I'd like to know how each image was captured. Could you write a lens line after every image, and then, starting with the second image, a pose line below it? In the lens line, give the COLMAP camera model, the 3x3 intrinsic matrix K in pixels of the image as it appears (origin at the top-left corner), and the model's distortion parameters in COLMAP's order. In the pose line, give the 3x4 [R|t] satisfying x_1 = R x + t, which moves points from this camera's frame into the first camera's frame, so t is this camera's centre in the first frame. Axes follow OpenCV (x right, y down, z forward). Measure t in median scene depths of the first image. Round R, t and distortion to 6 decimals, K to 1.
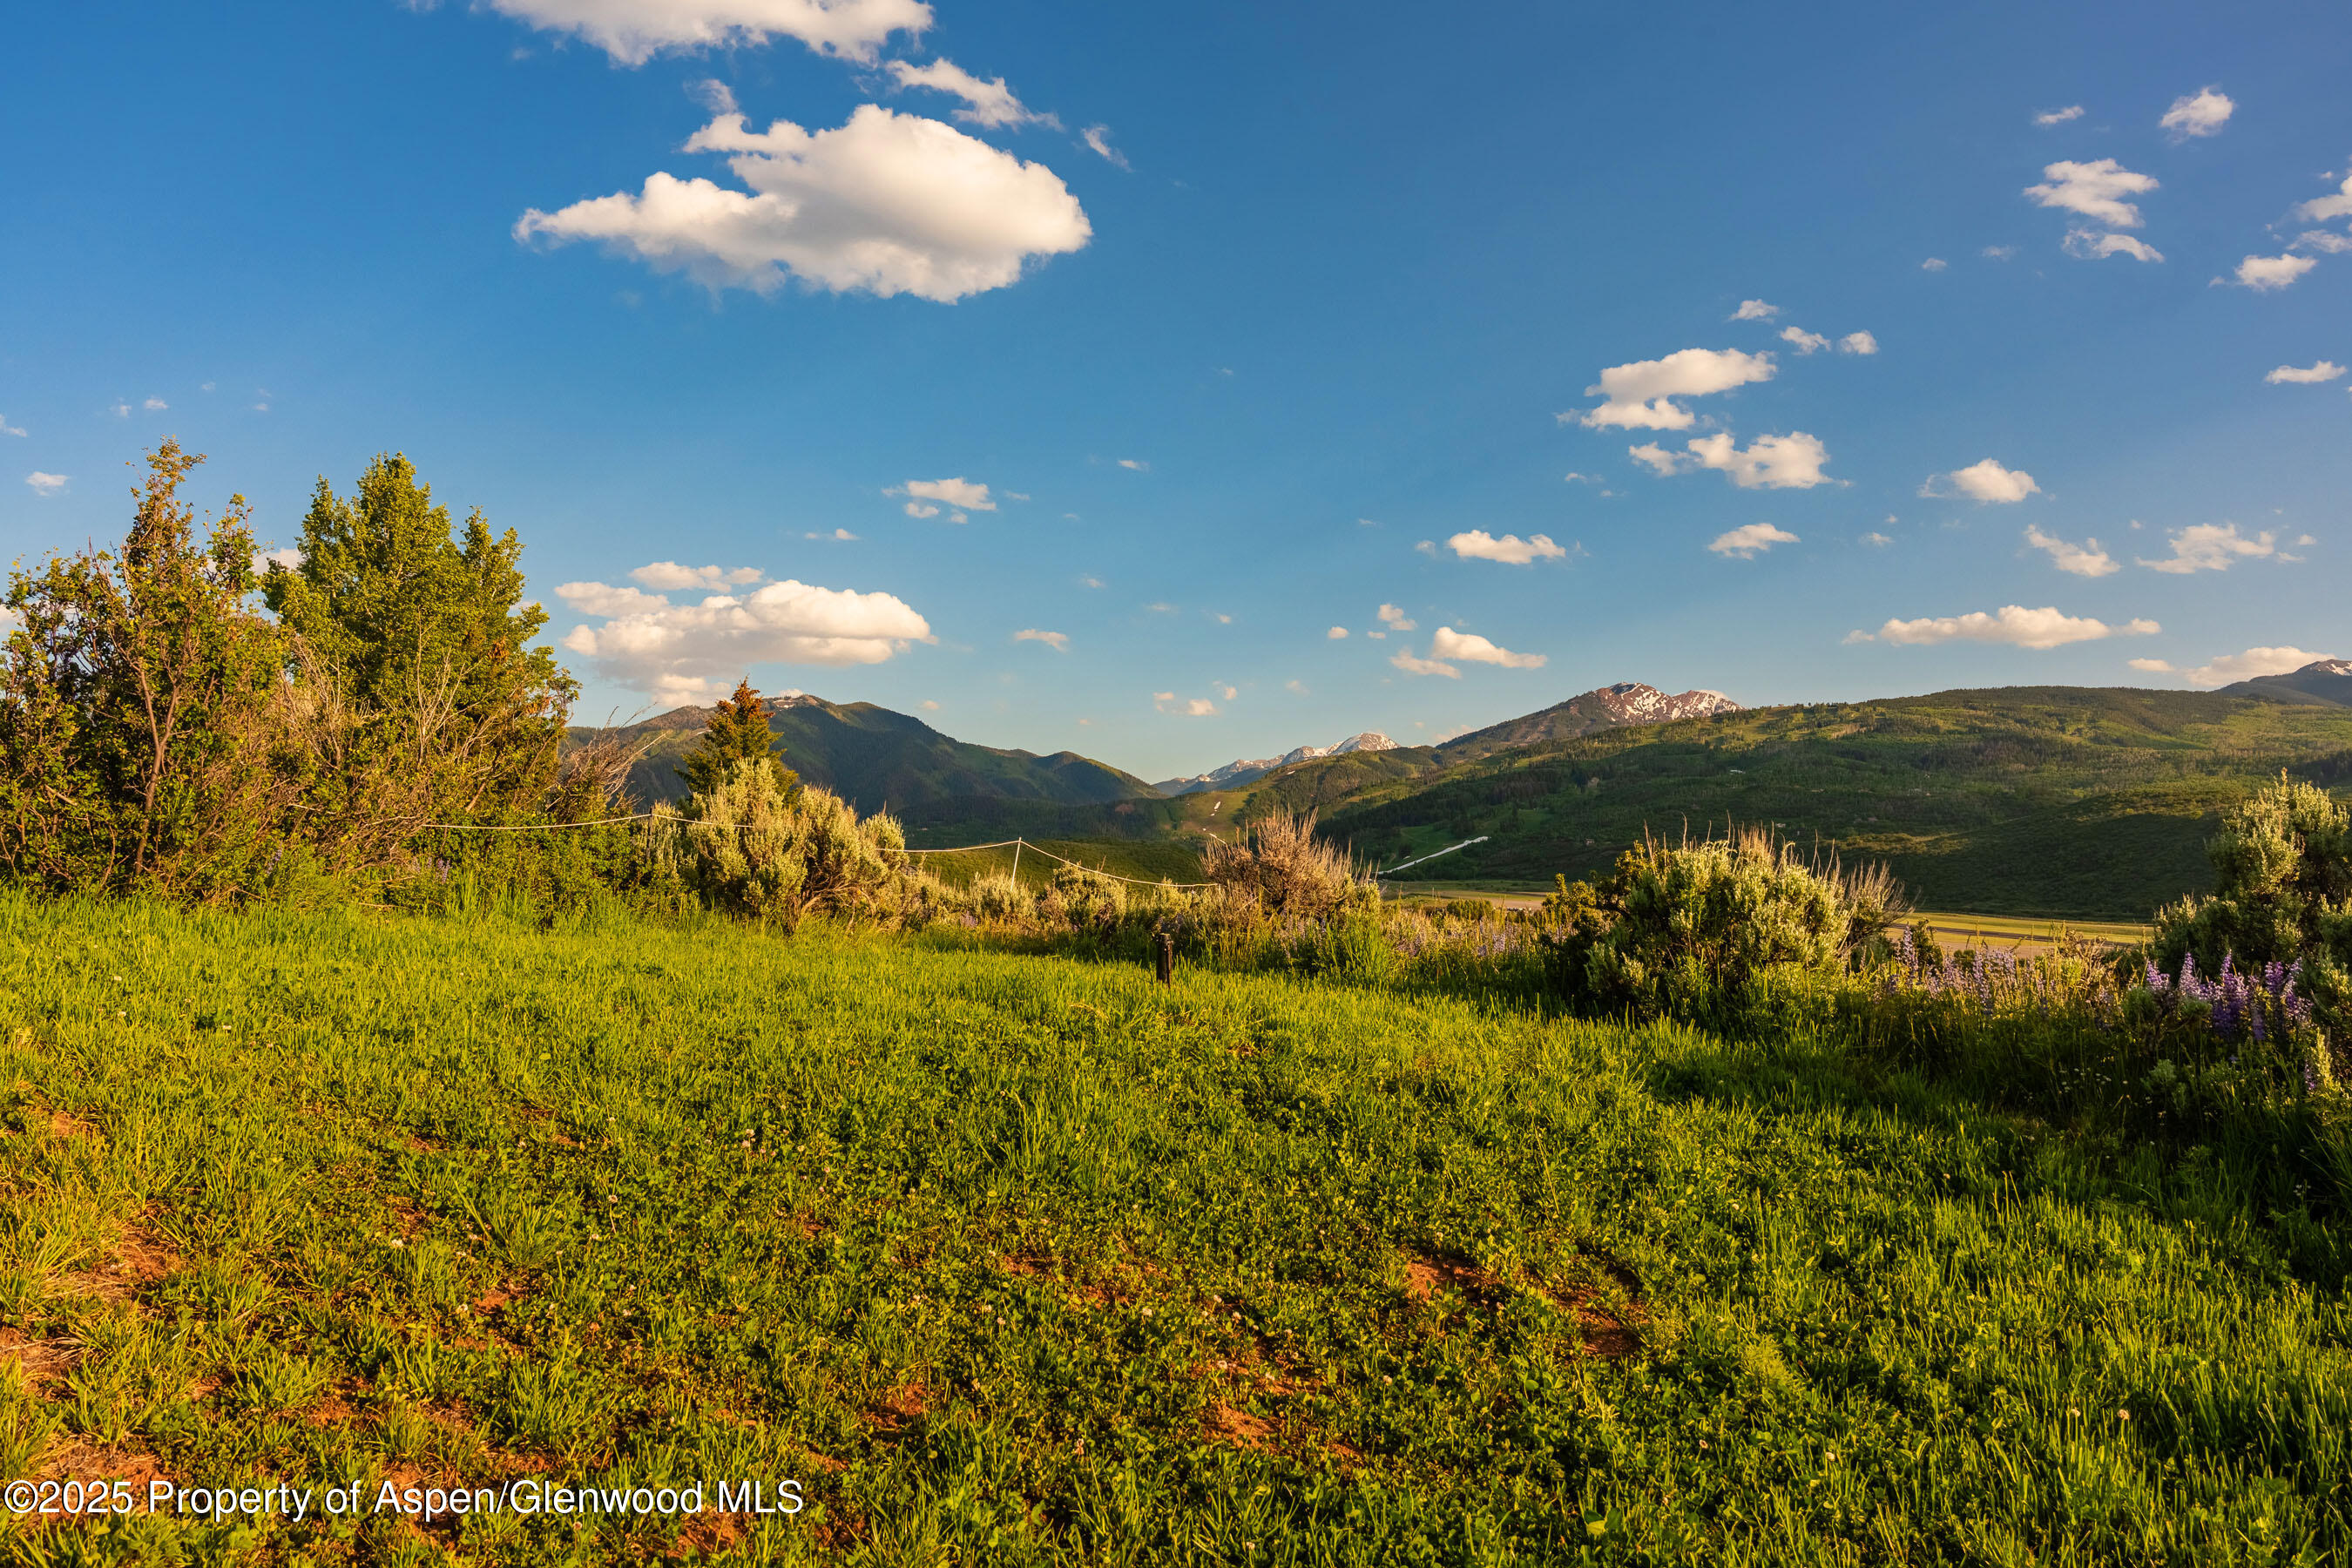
lens RADIAL K [[1563.4, 0, 1176.0], [0, 1563.4, 784.0], [0, 0, 1]] dist [0.000140, -0.000934]
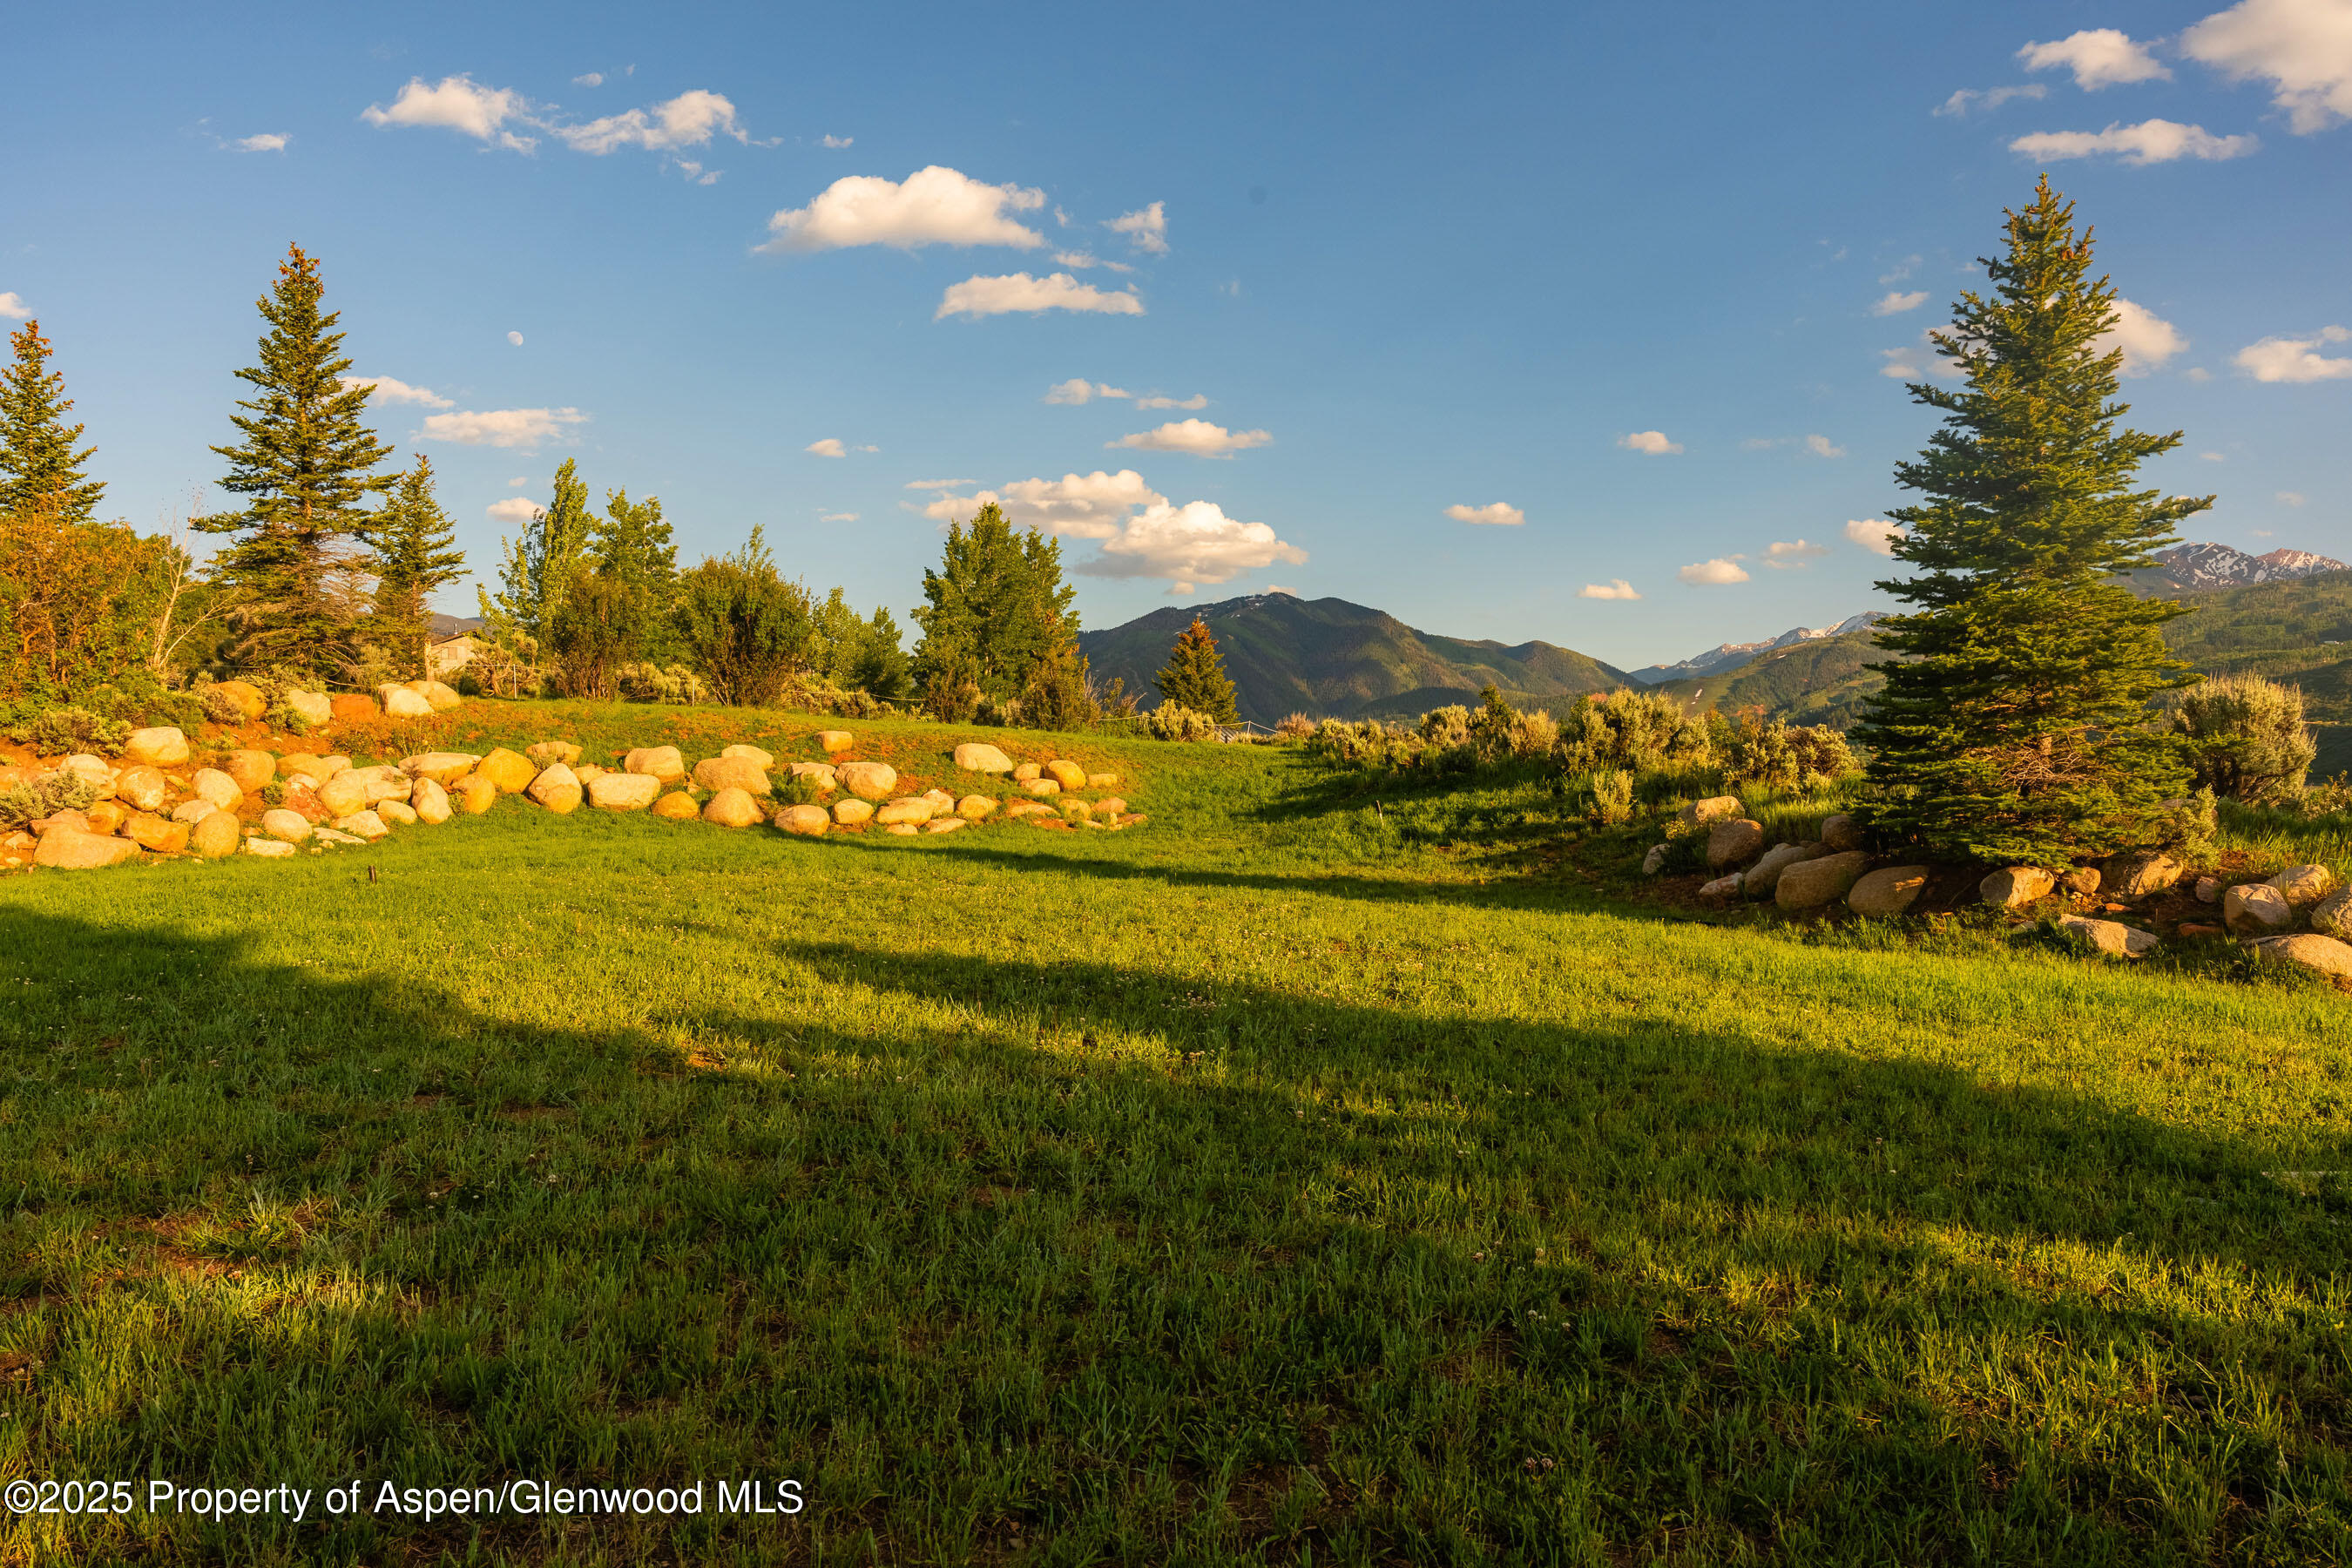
lens RADIAL K [[1621.6, 0, 1176.0], [0, 1621.6, 784.0], [0, 0, 1]] dist [-0.001428, -0.000024]
pose [[0.955414, -0.001391, -0.295266, 0.868571], [0.021264, 0.997717, 0.064106, -0.062599], [0.294503, -0.067526, 0.953262, -2.629838]]
